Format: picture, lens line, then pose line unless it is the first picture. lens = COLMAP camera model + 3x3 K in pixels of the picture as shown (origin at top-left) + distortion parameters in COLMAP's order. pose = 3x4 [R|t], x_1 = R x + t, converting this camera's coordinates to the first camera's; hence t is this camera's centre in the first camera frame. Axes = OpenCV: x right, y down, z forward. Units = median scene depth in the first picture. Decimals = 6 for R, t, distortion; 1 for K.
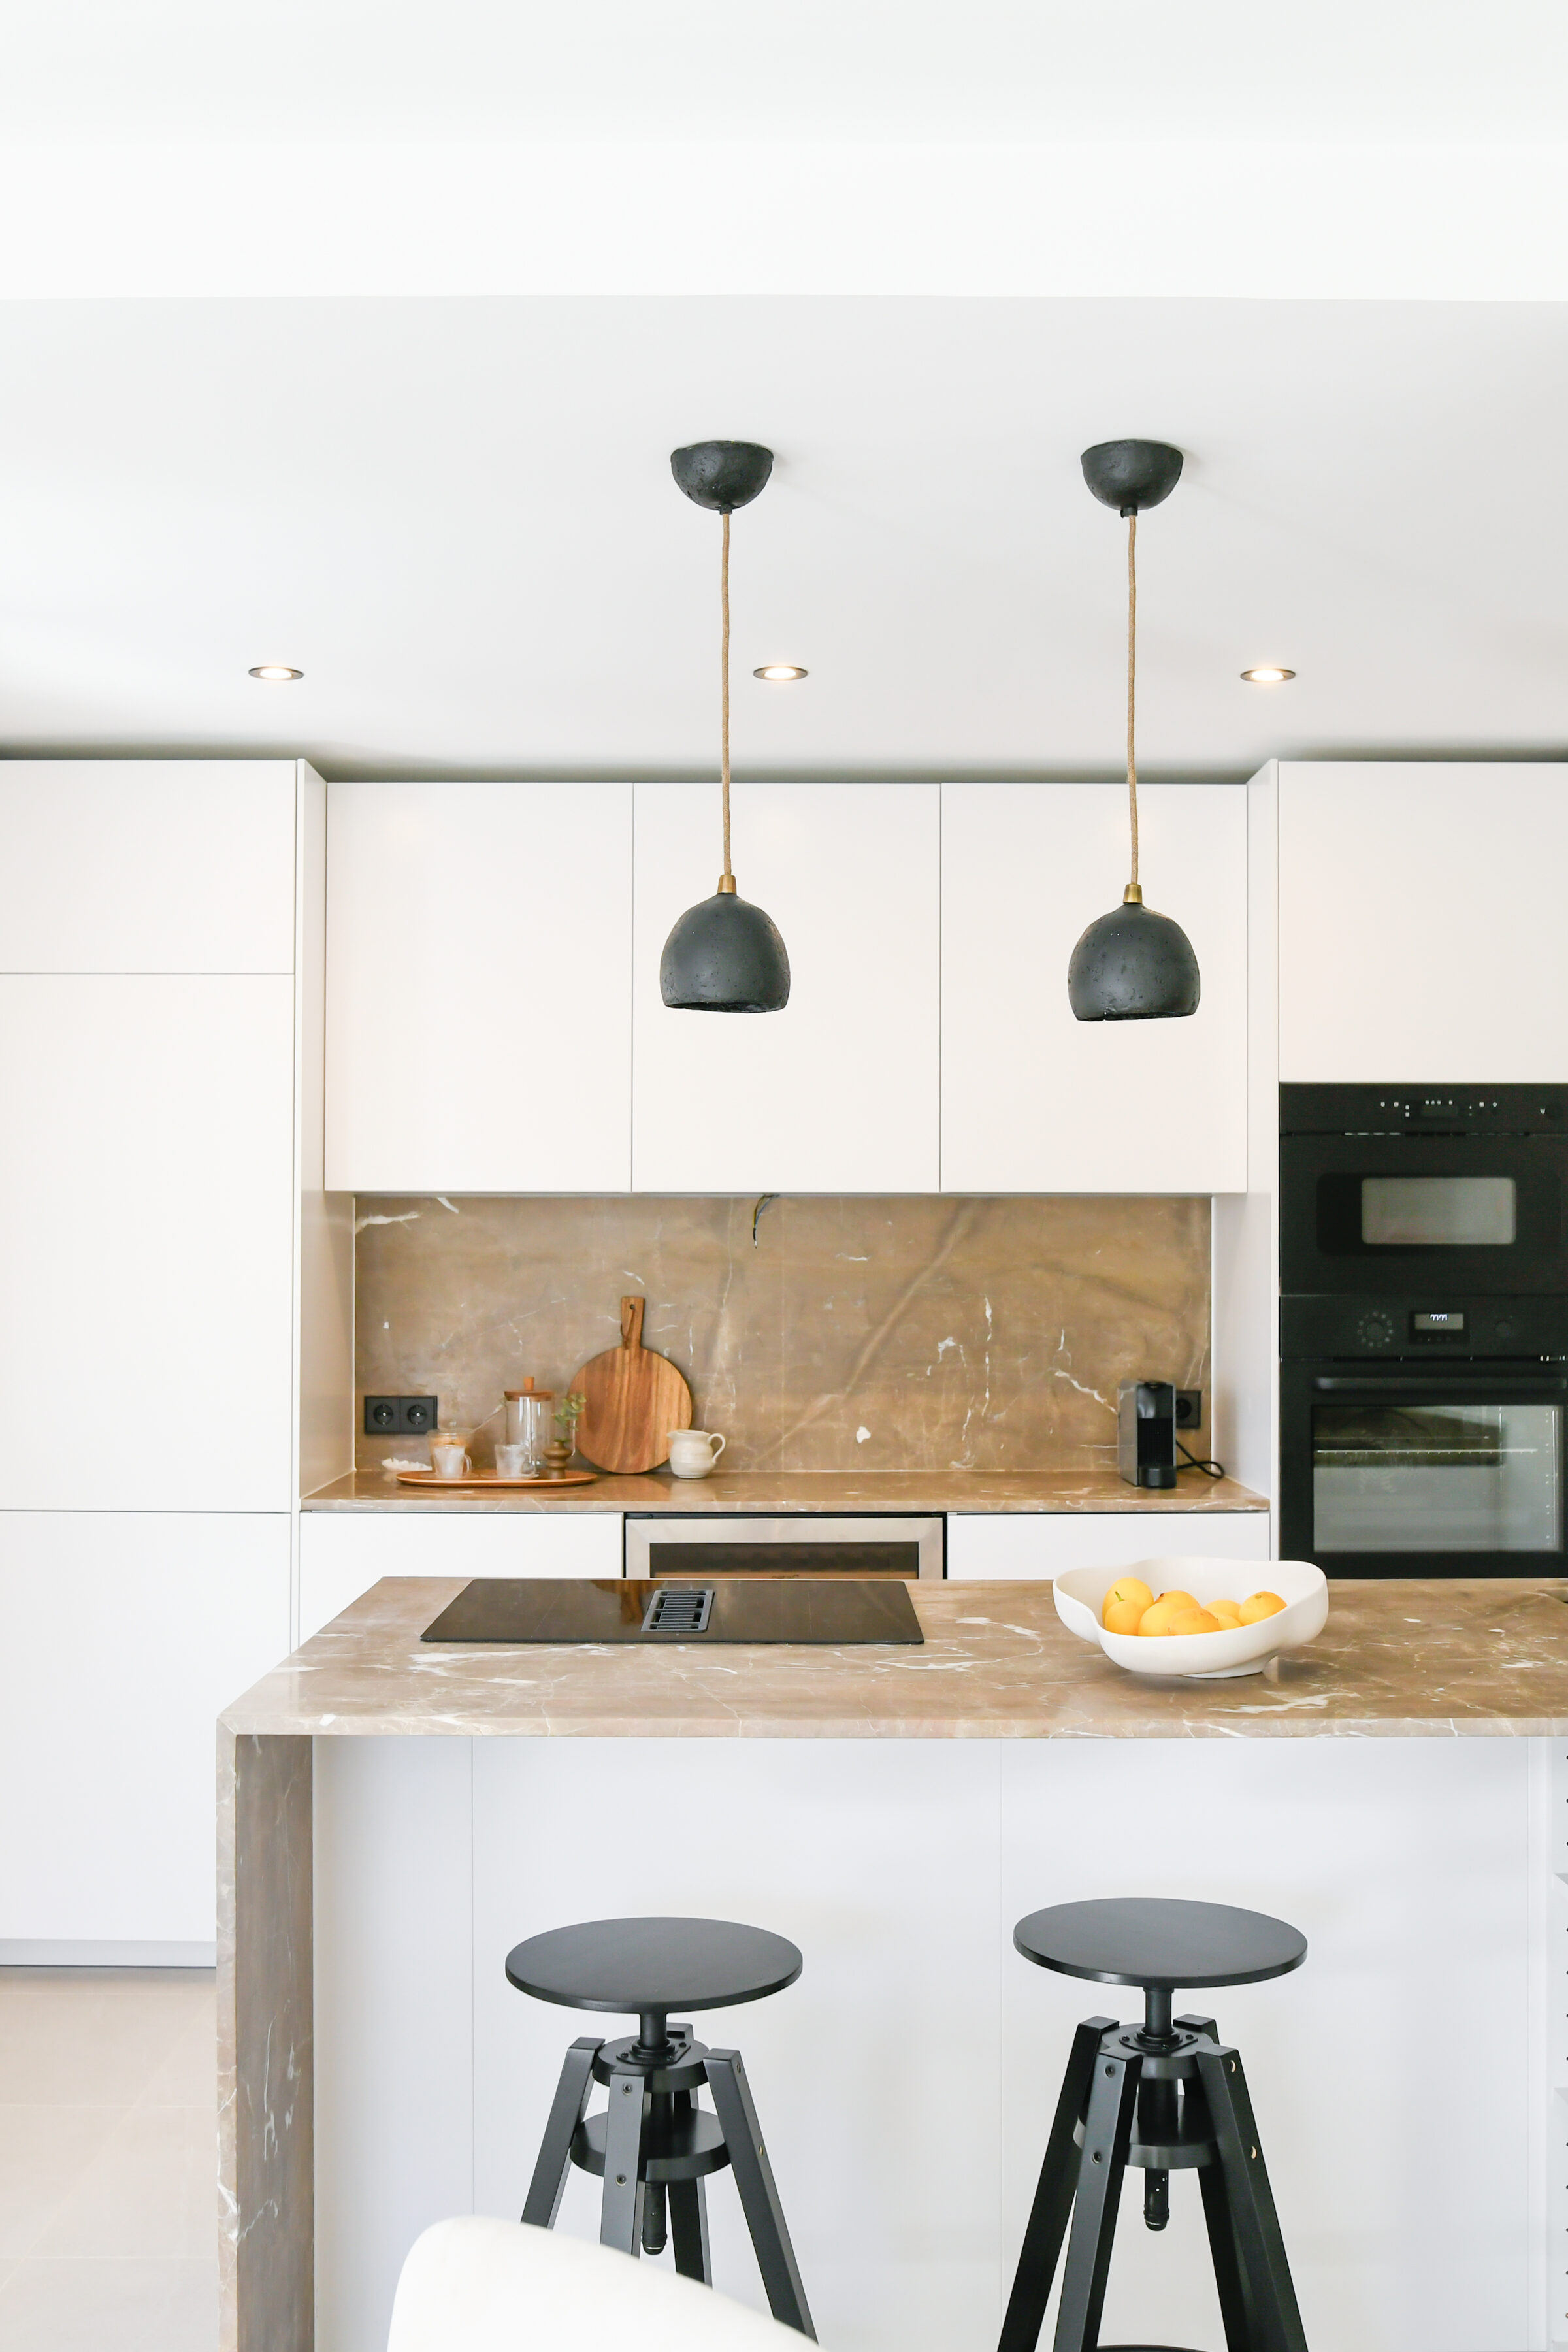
lens RADIAL K [[2491.3, 0, 763.3], [0, 2491.3, 1204.6], [0, 0, 1]] dist [-0.034627, -0.004460]
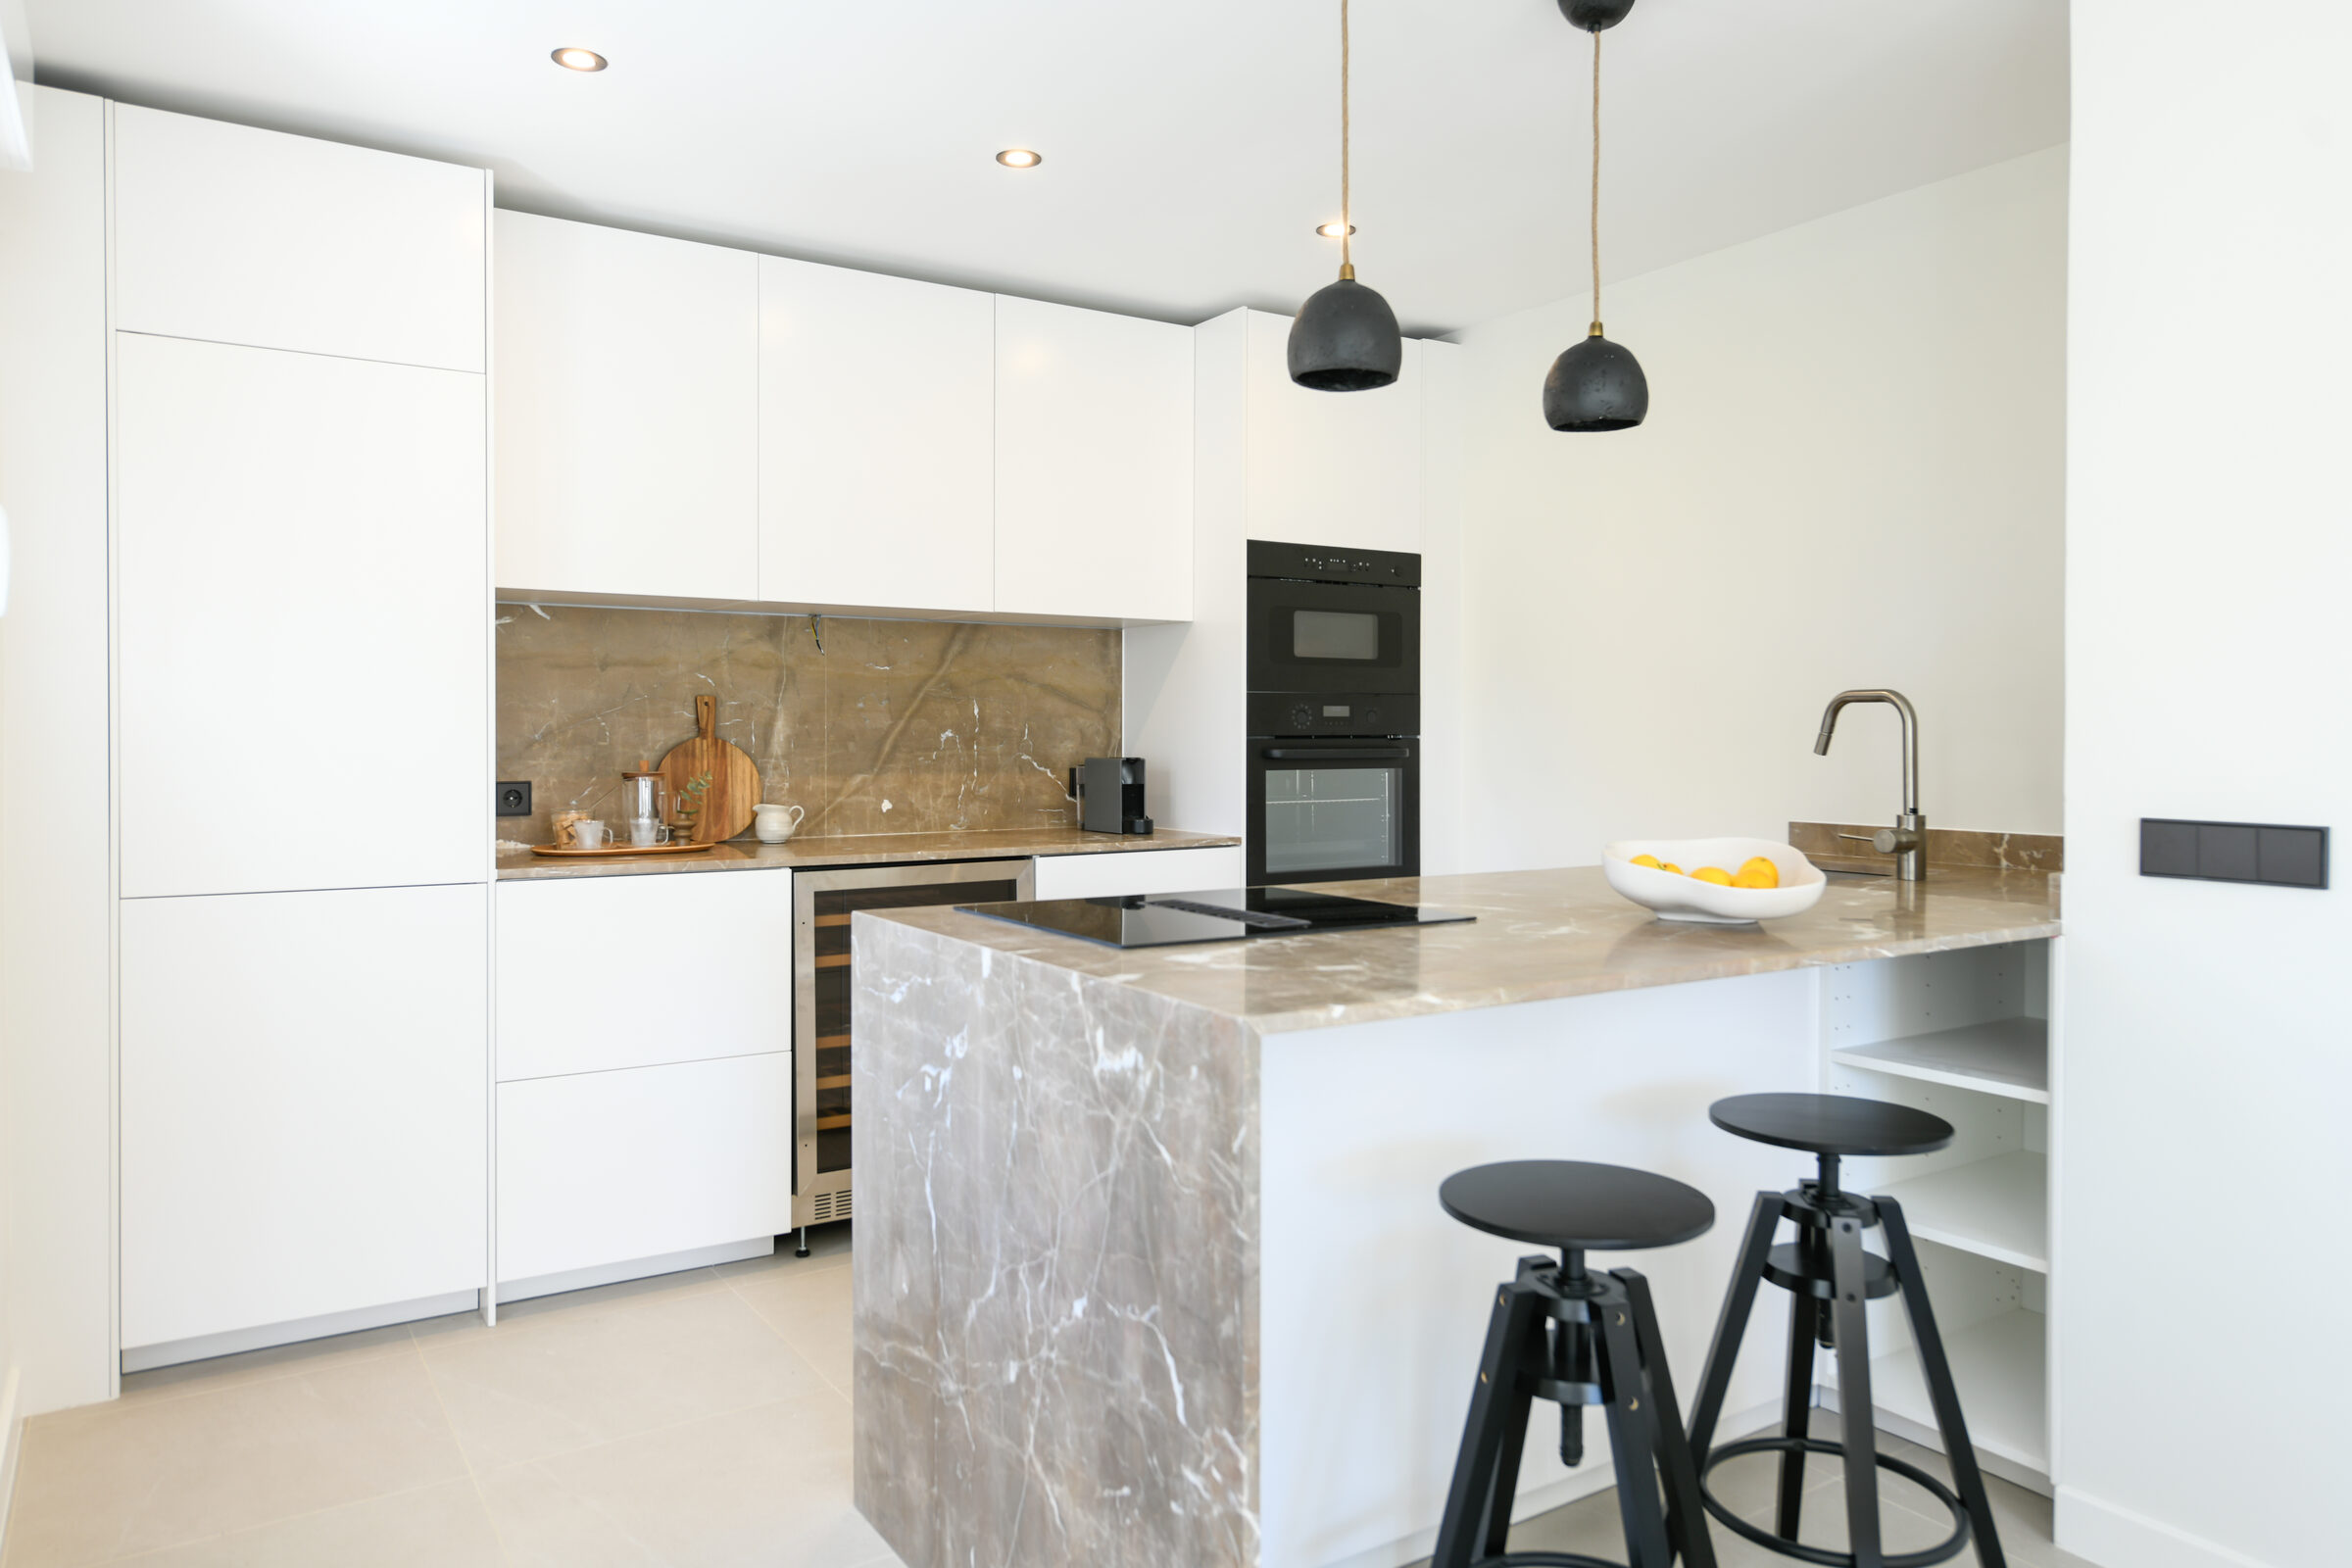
lens RADIAL K [[1573.2, 0, 1177.9], [0, 1573.2, 758.0], [0, 0, 1]] dist [0.003430, -0.003128]
pose [[0.840474, -0.007953, 0.541794, -0.274011], [-0.009733, 0.999509, 0.029770, 0.042868], [-0.541765, -0.030294, 0.839984, 0.246189]]
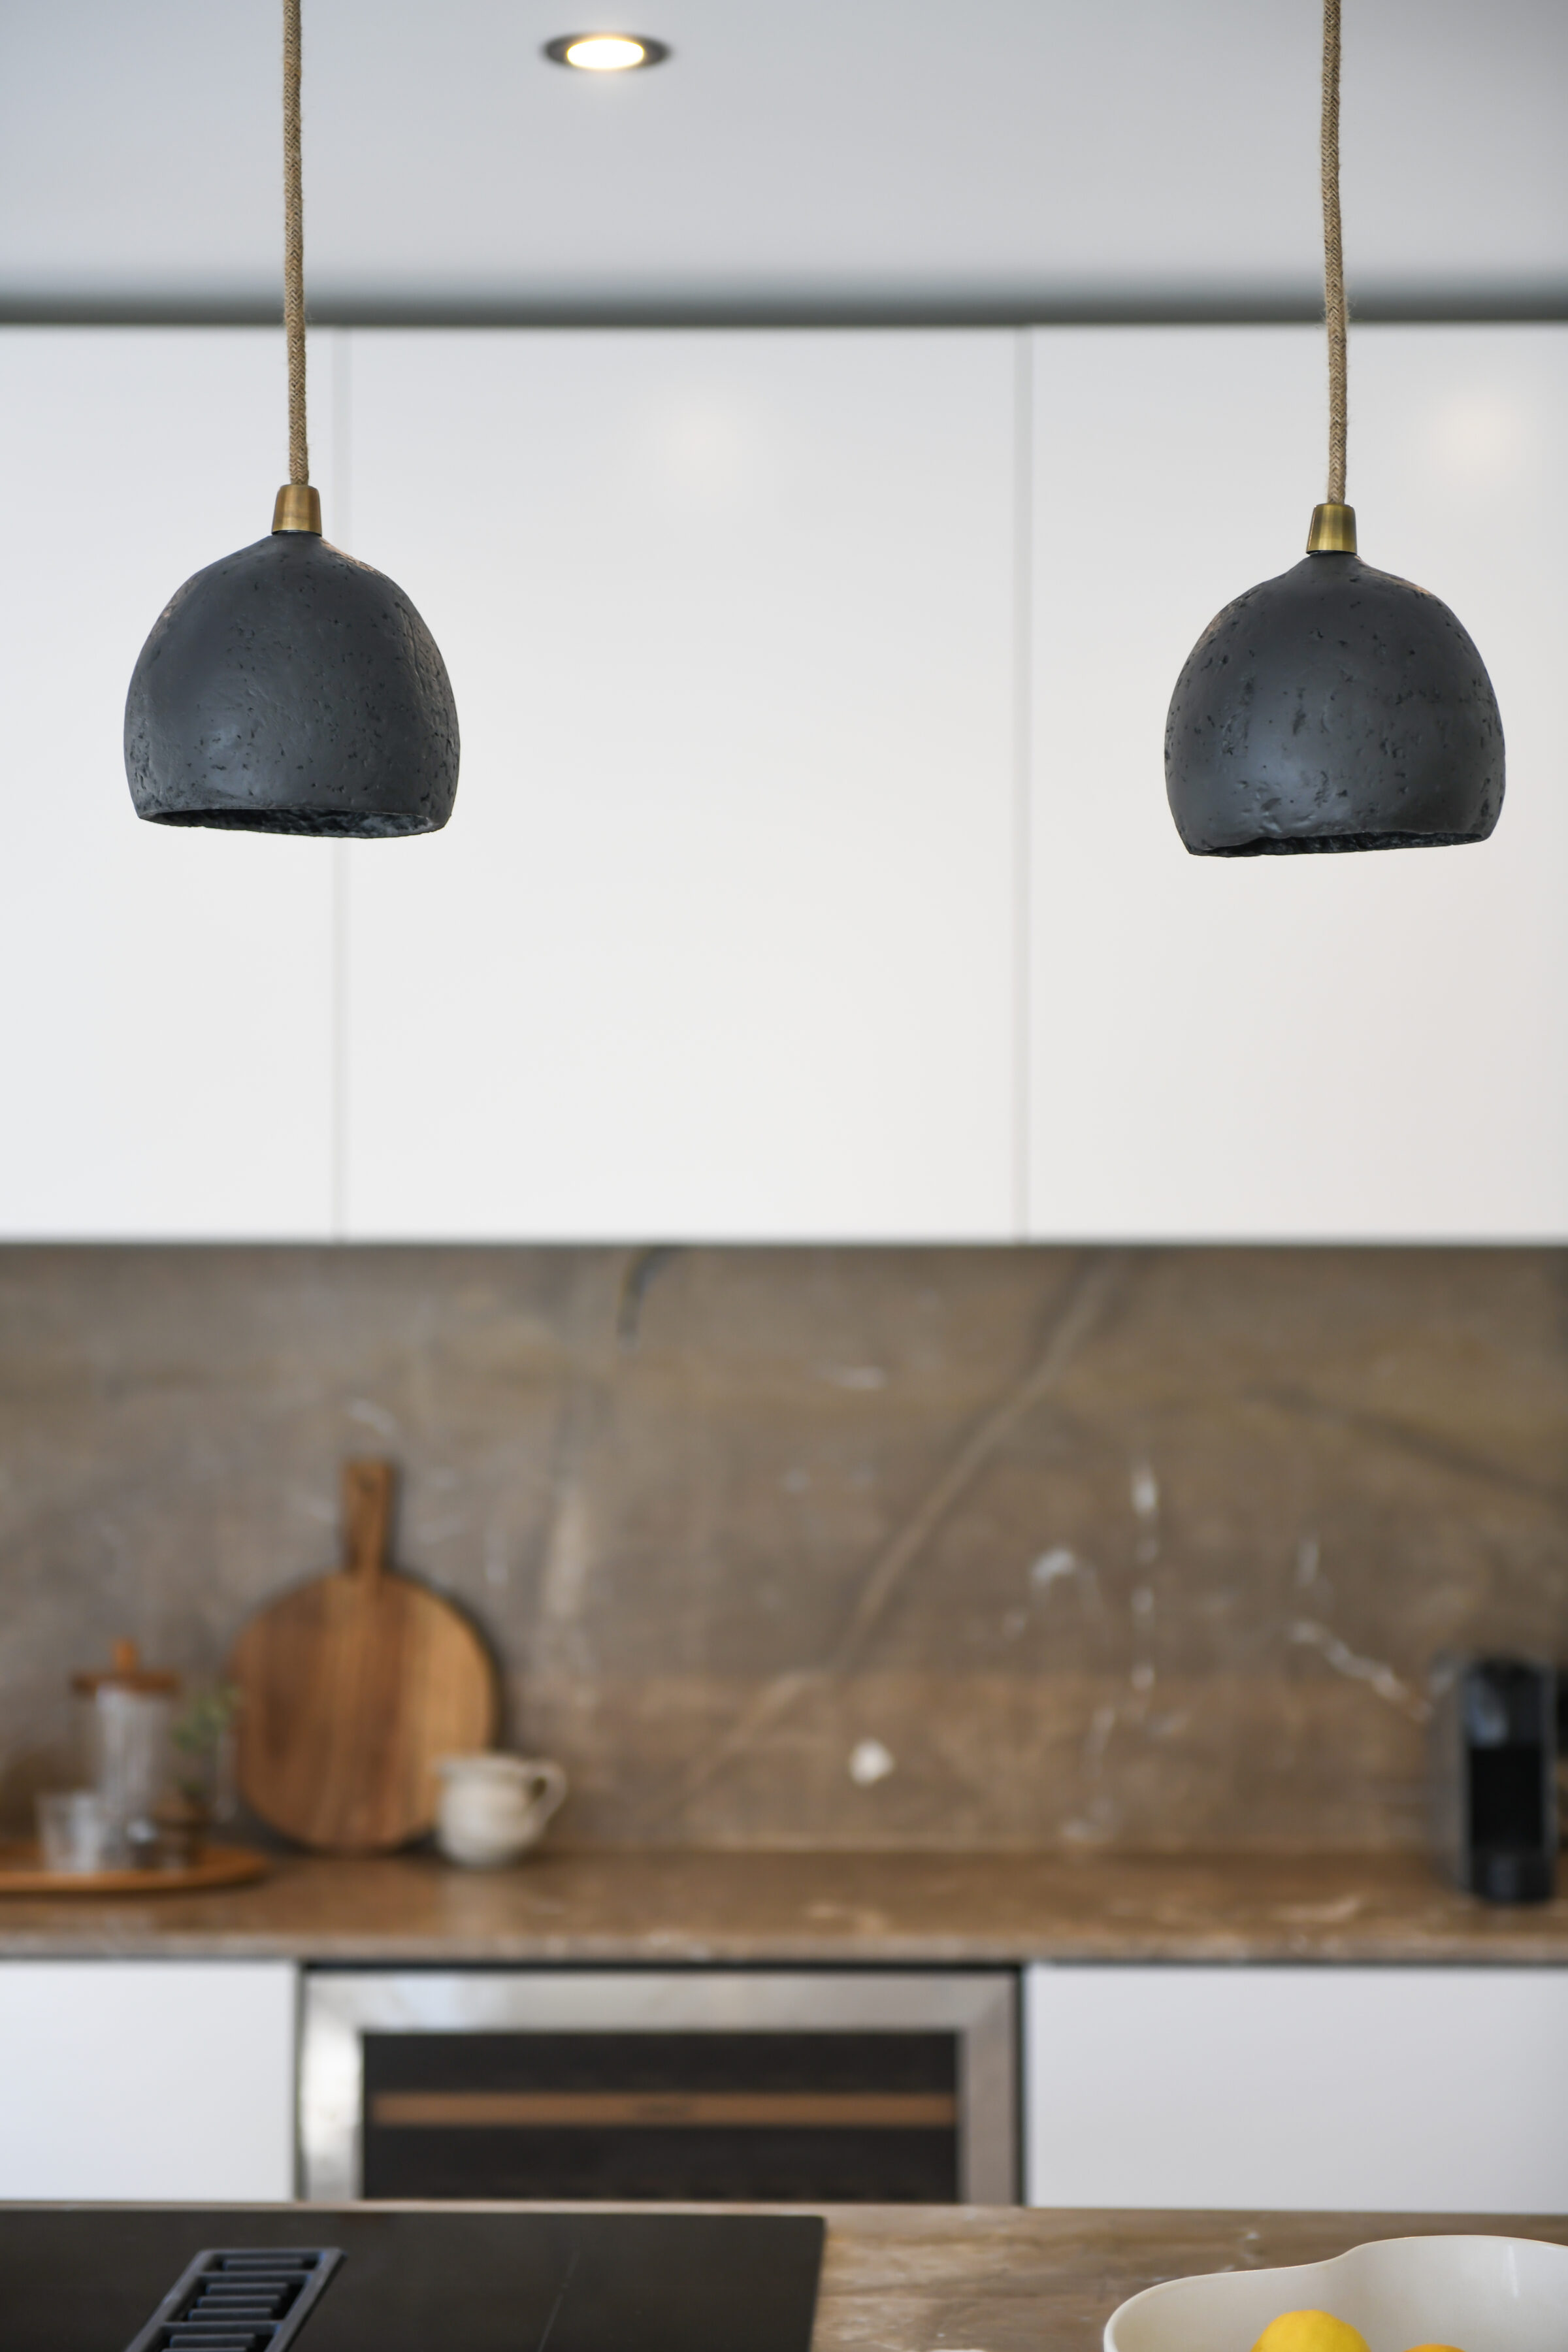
lens RADIAL K [[4574.7, 0, 784.0], [0, 4574.7, 1176.0], [0, 0, 1]] dist [0.071100, 0.151094]
pose [[0.999634, 0.000159, -0.027064, 0.047303], [-0.000289, 0.999988, -0.004823, -0.011501], [0.027063, 0.004829, 0.999622, 0.160613]]
